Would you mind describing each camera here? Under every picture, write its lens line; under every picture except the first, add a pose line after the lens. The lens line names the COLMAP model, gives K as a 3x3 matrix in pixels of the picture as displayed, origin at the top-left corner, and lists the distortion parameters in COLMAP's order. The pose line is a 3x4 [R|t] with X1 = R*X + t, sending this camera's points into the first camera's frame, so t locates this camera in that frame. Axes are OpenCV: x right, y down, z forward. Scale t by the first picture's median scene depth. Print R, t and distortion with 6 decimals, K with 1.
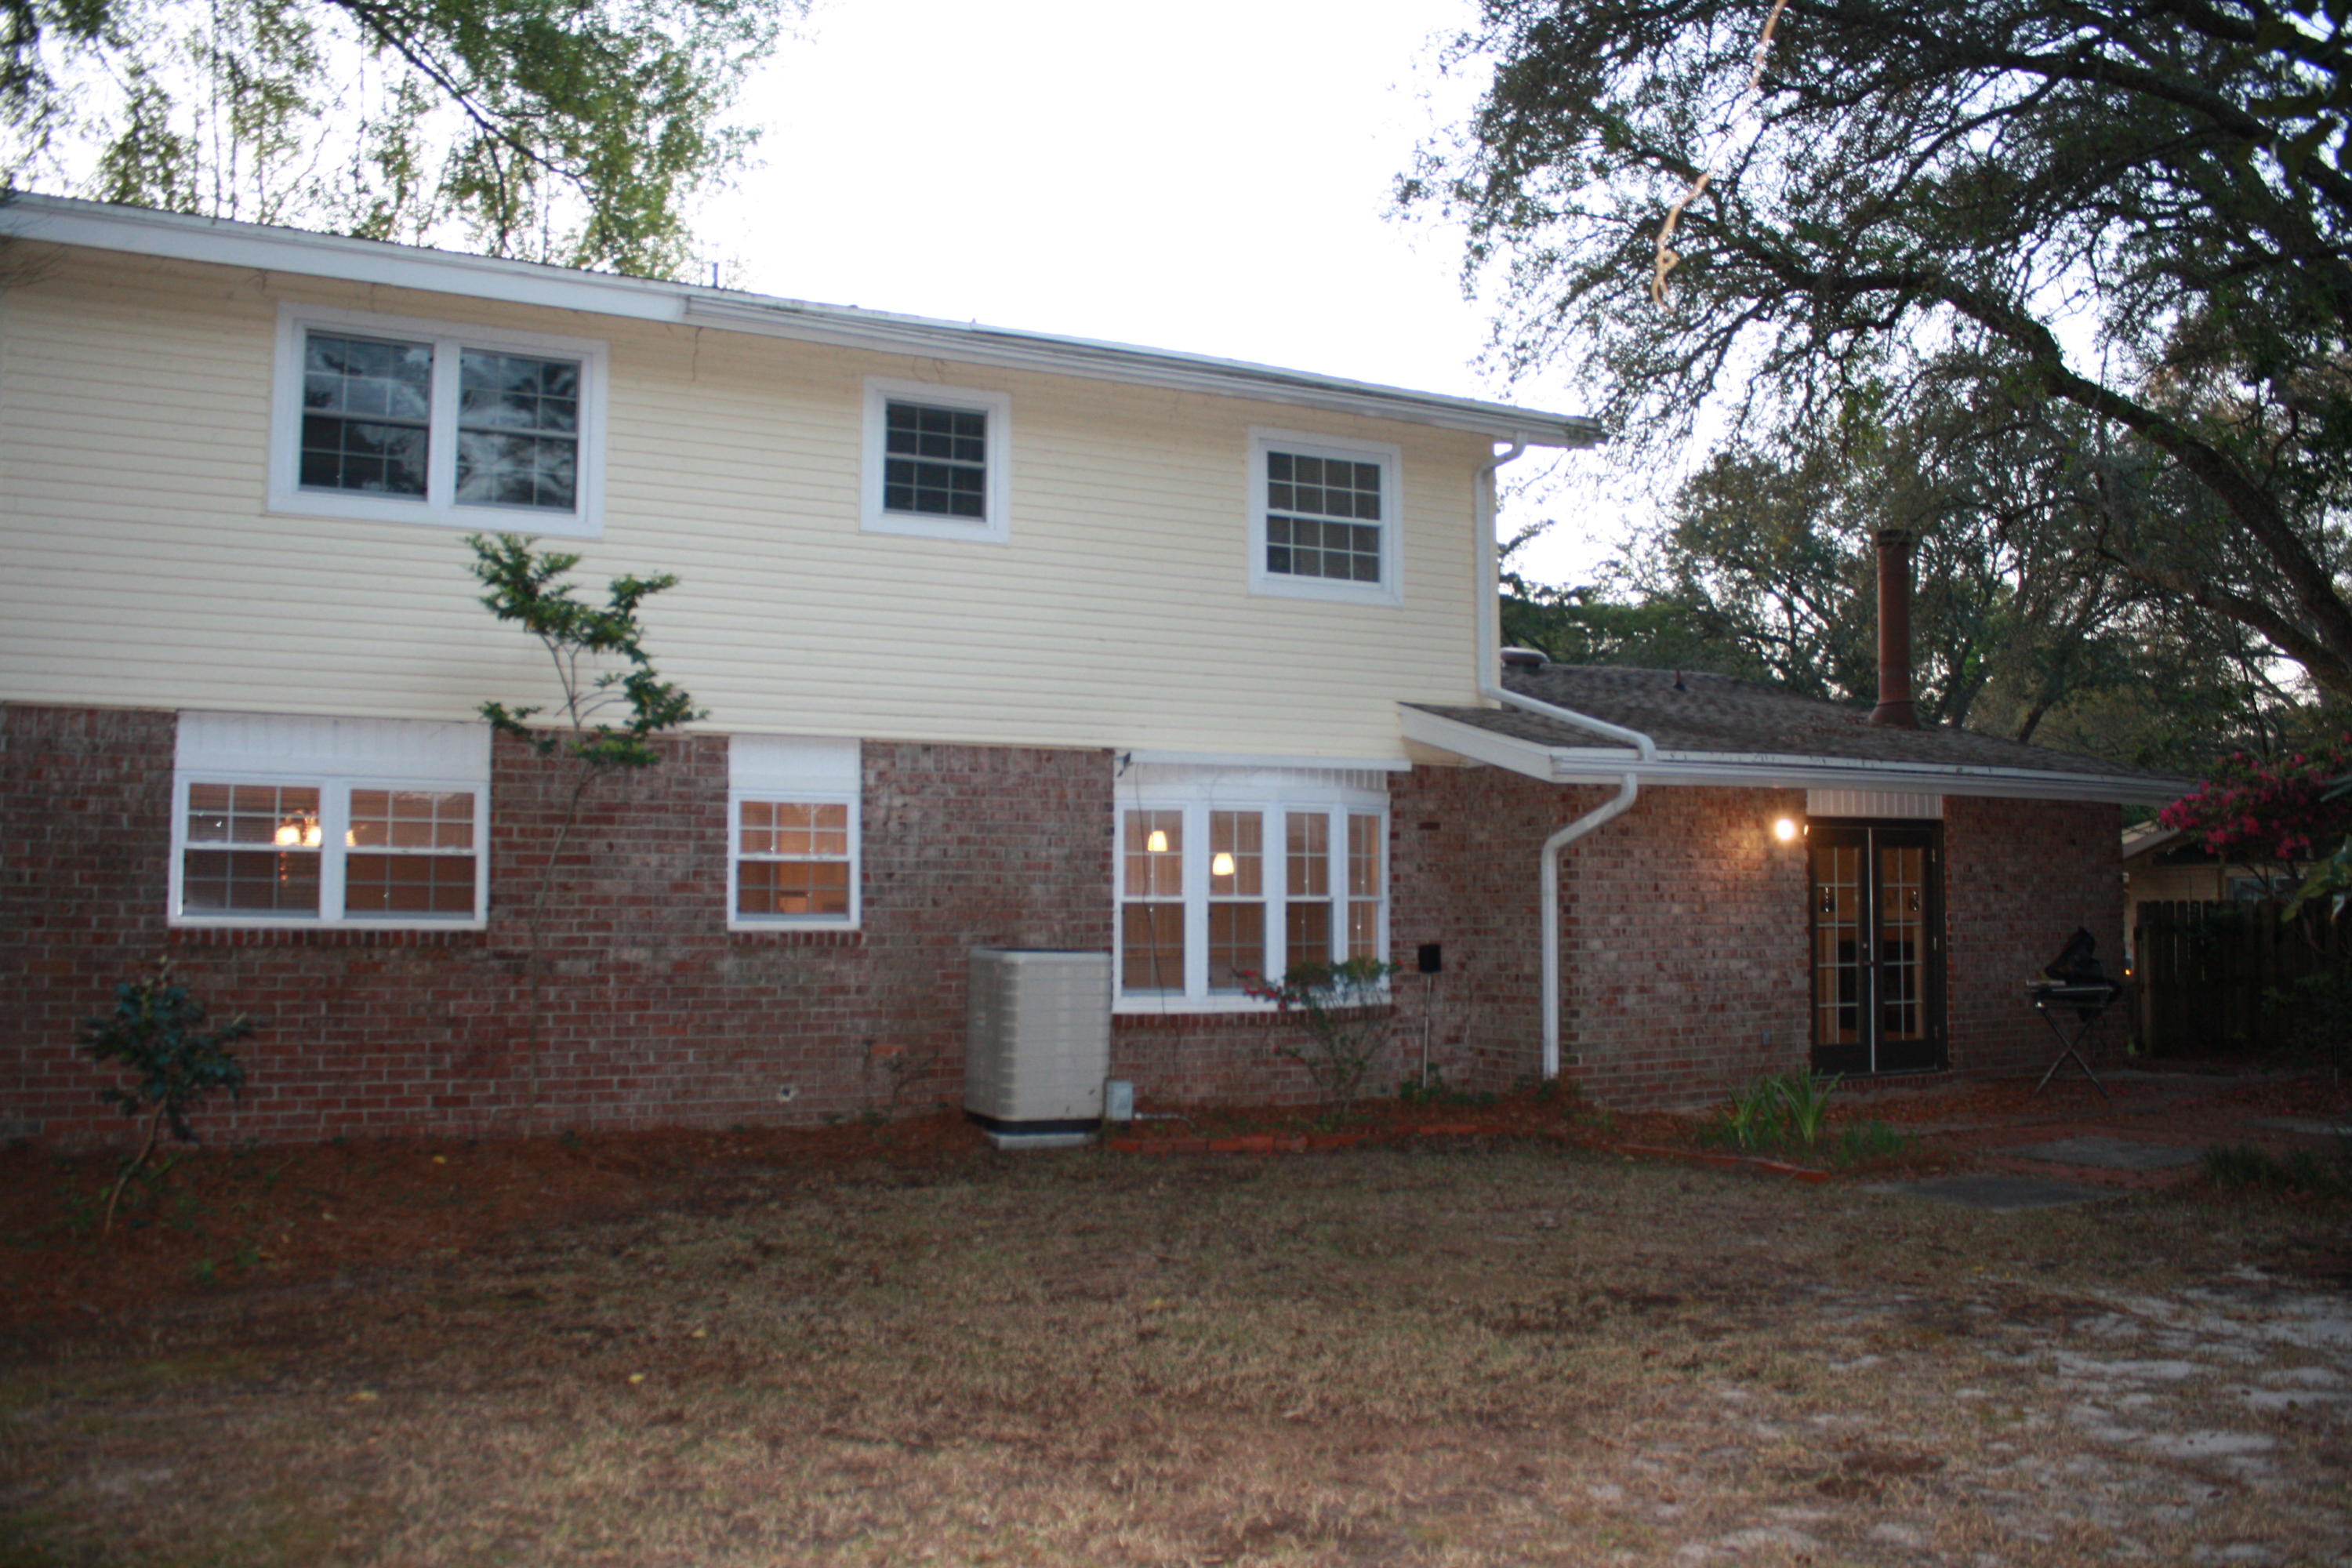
lens RADIAL K [[1980.7, 0, 1184.9], [0, 1980.7, 802.3], [0, 0, 1]] dist [-0.163226, 0.148482]
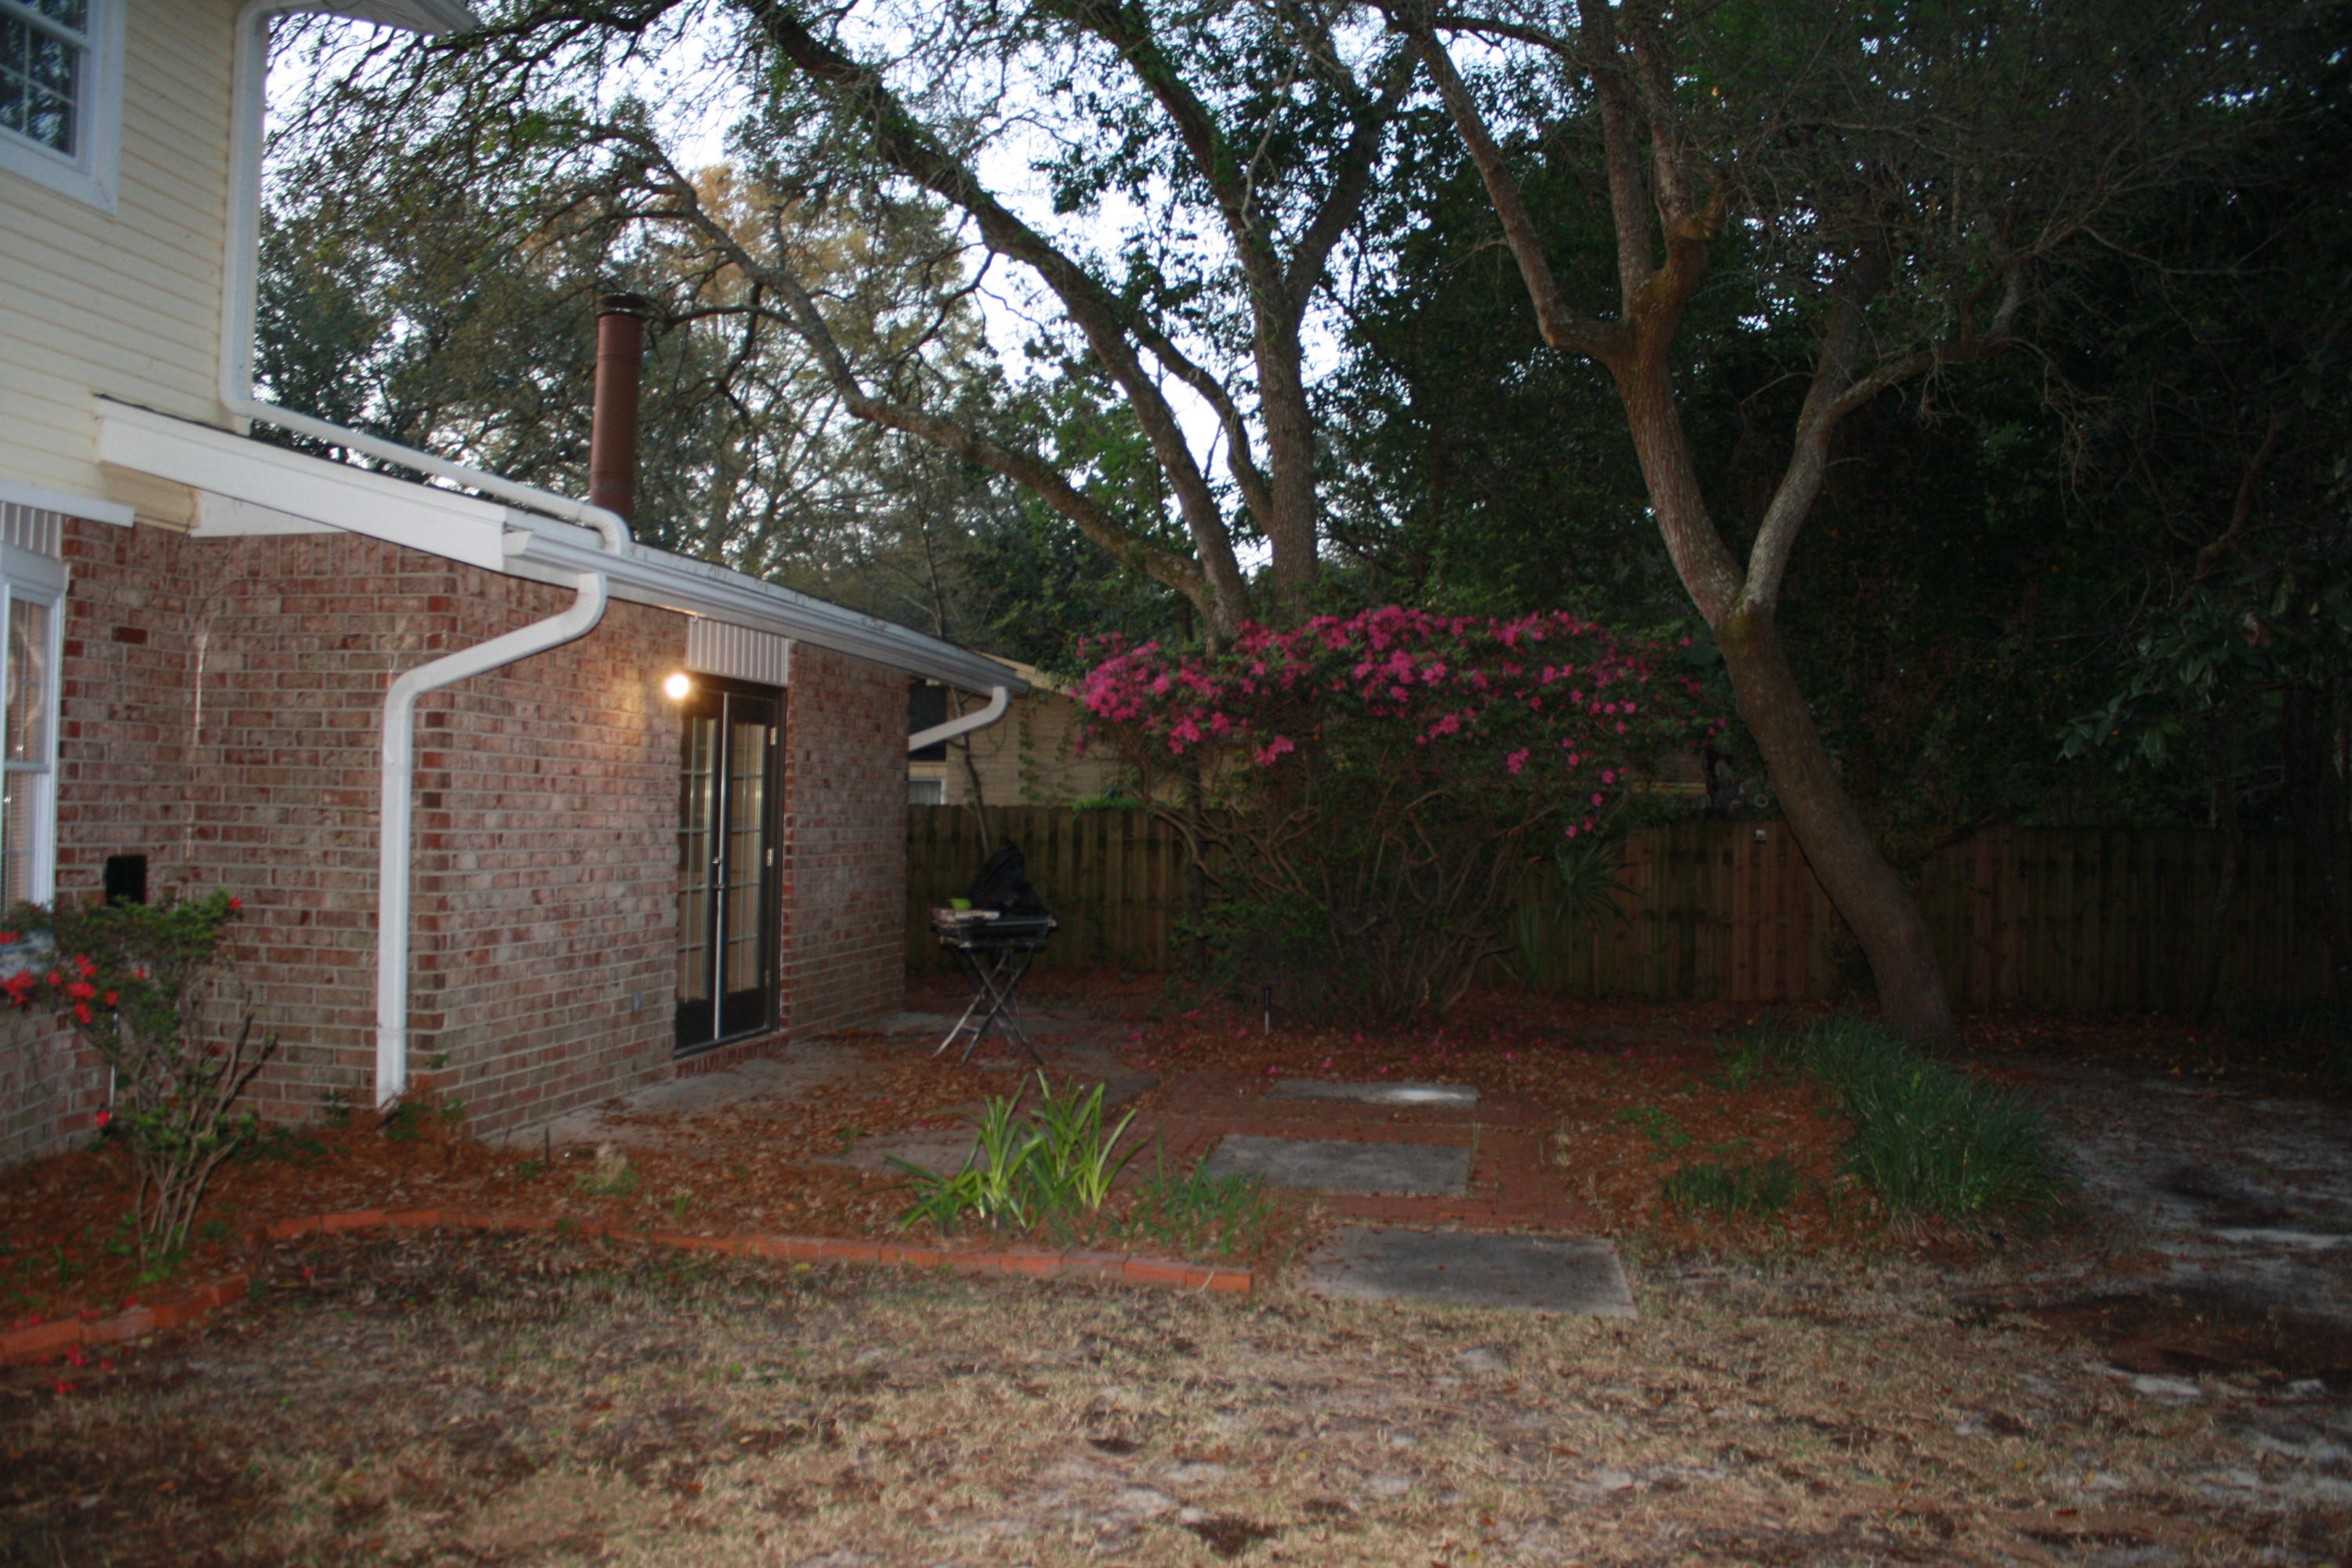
lens RADIAL K [[1980.7, 0, 1184.9], [0, 1980.7, 802.3], [0, 0, 1]] dist [-0.163226, 0.148482]
pose [[0.615925, 0.022373, 0.787487, -0.111151], [-0.071069, 0.997099, 0.027257, 0.023456], [-0.784593, -0.072754, 0.615728, 0.466396]]
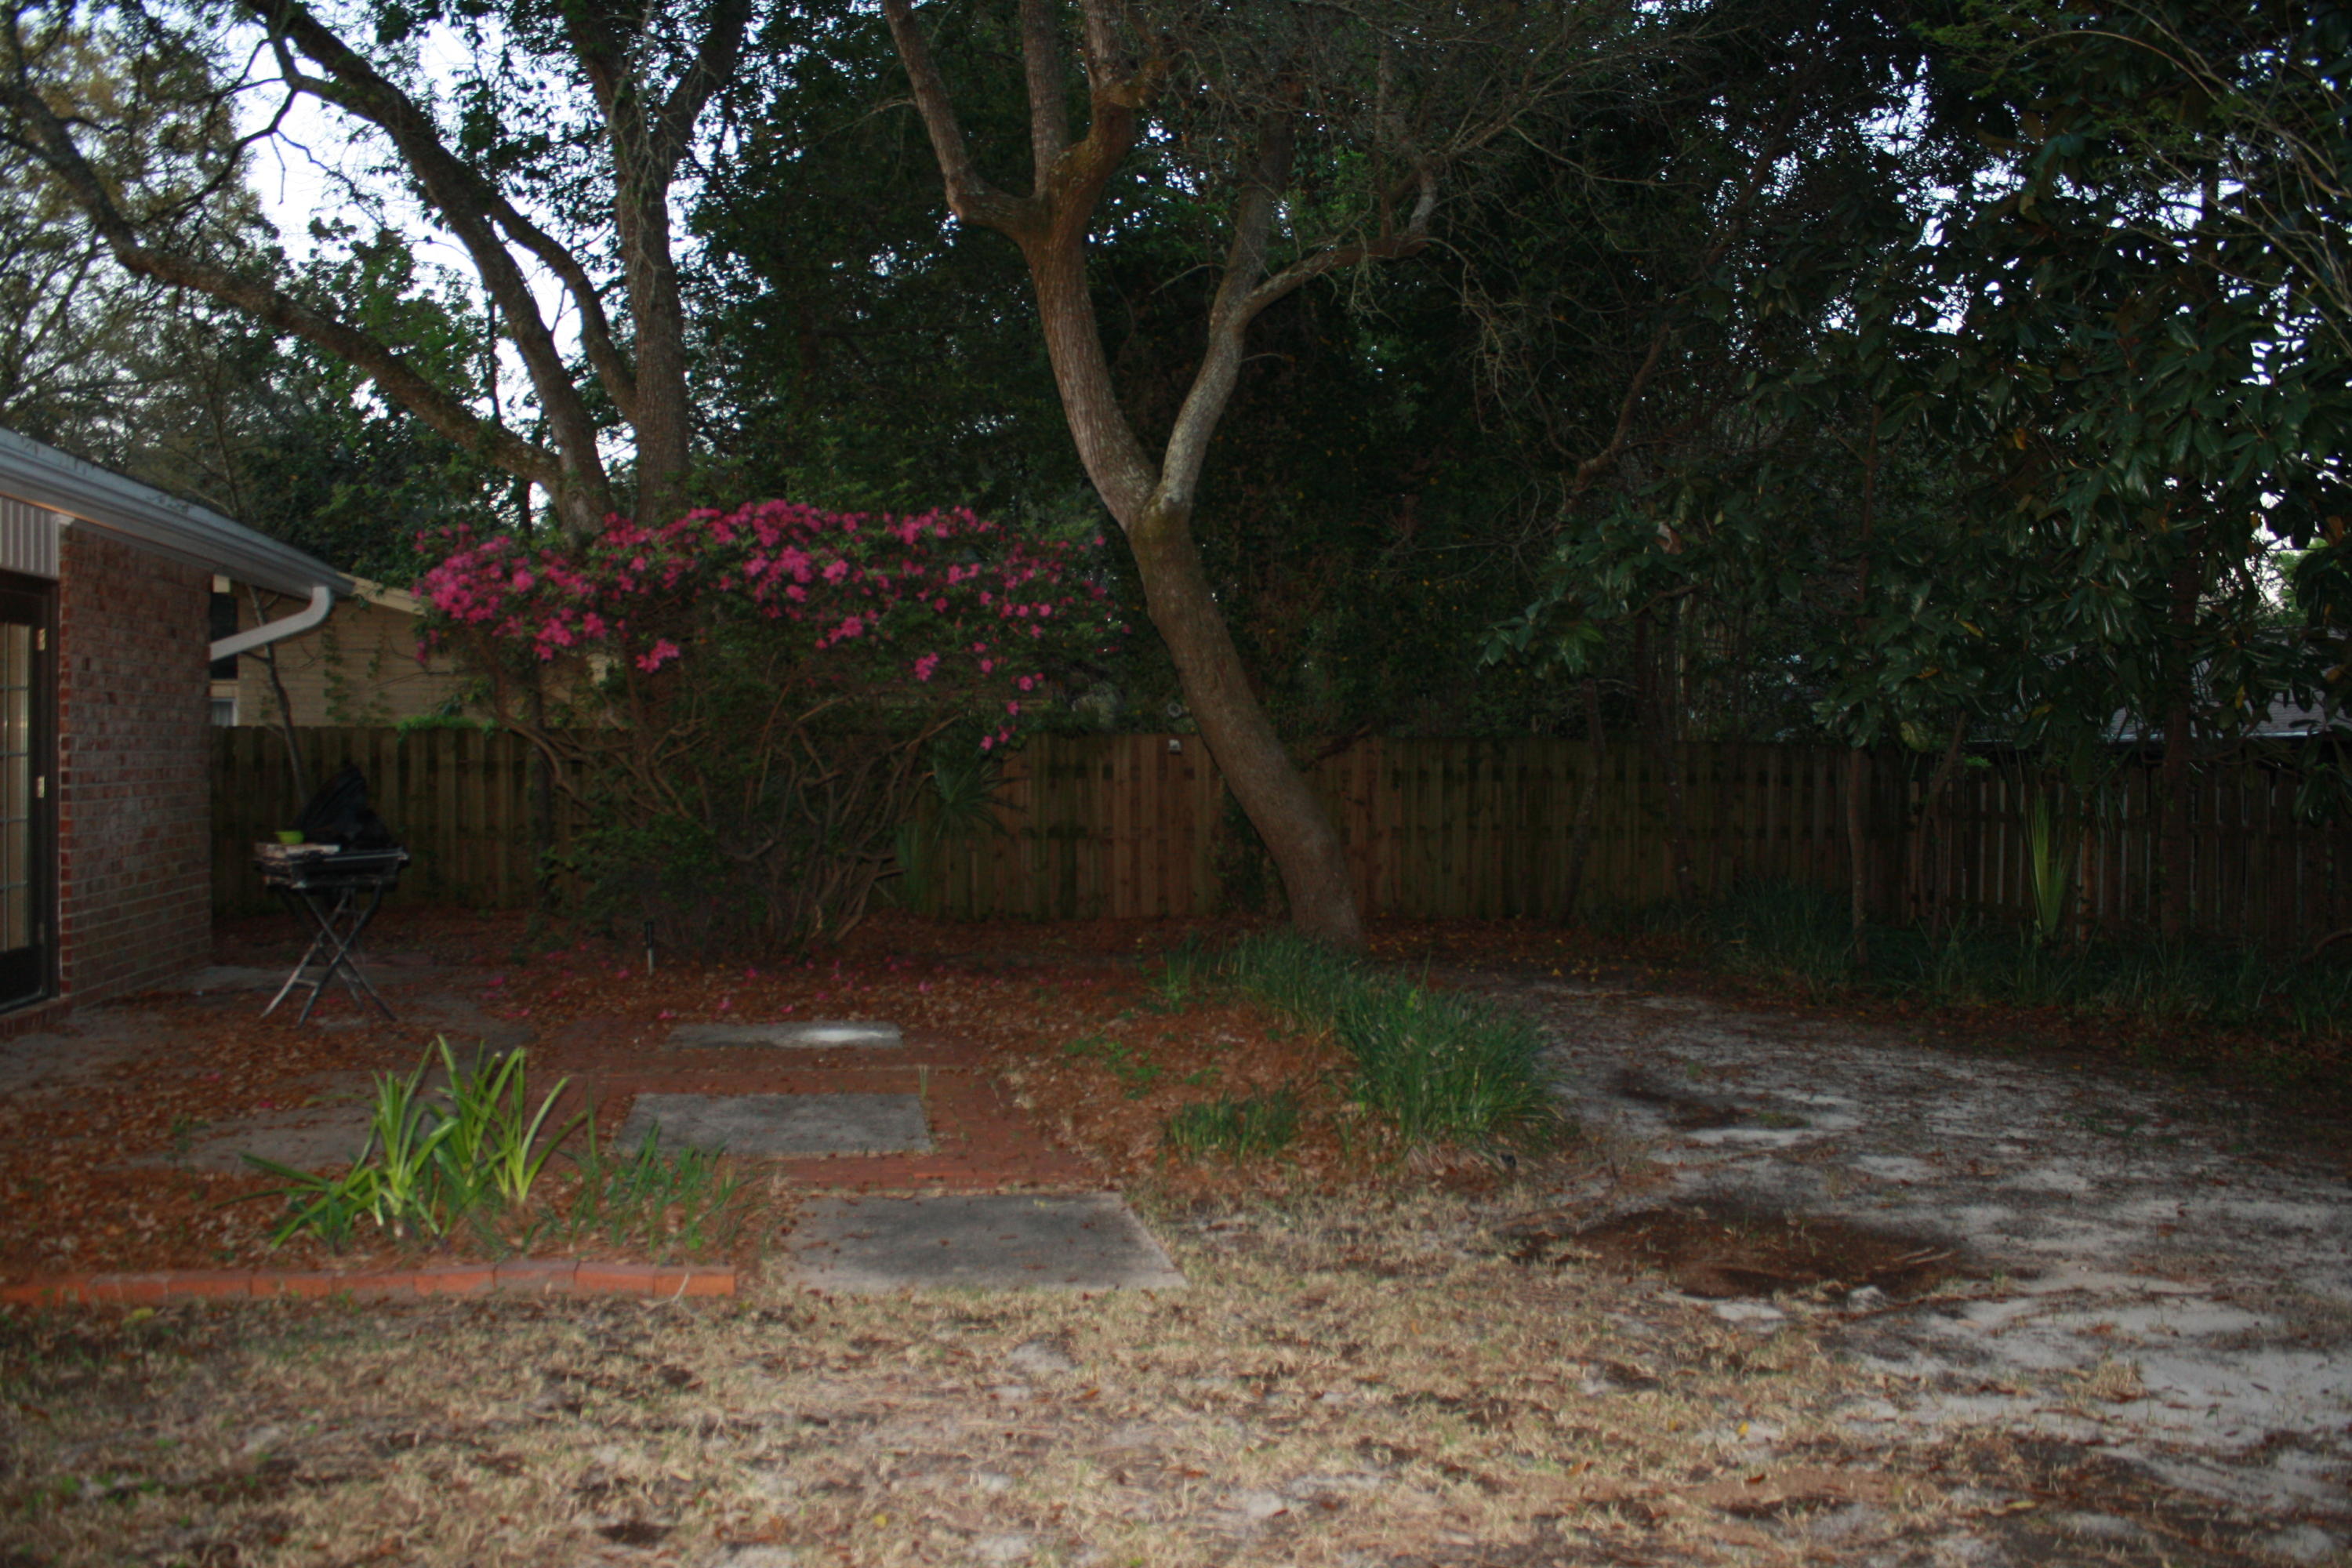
lens RADIAL K [[1980.7, 0, 1184.9], [0, 1980.7, 802.3], [0, 0, 1]] dist [-0.163226, 0.148482]
pose [[0.309548, -0.018165, 0.950710, -0.070993], [-0.069153, 0.996740, 0.041560, 0.031785], [-0.948366, -0.078610, 0.307283, 0.531204]]
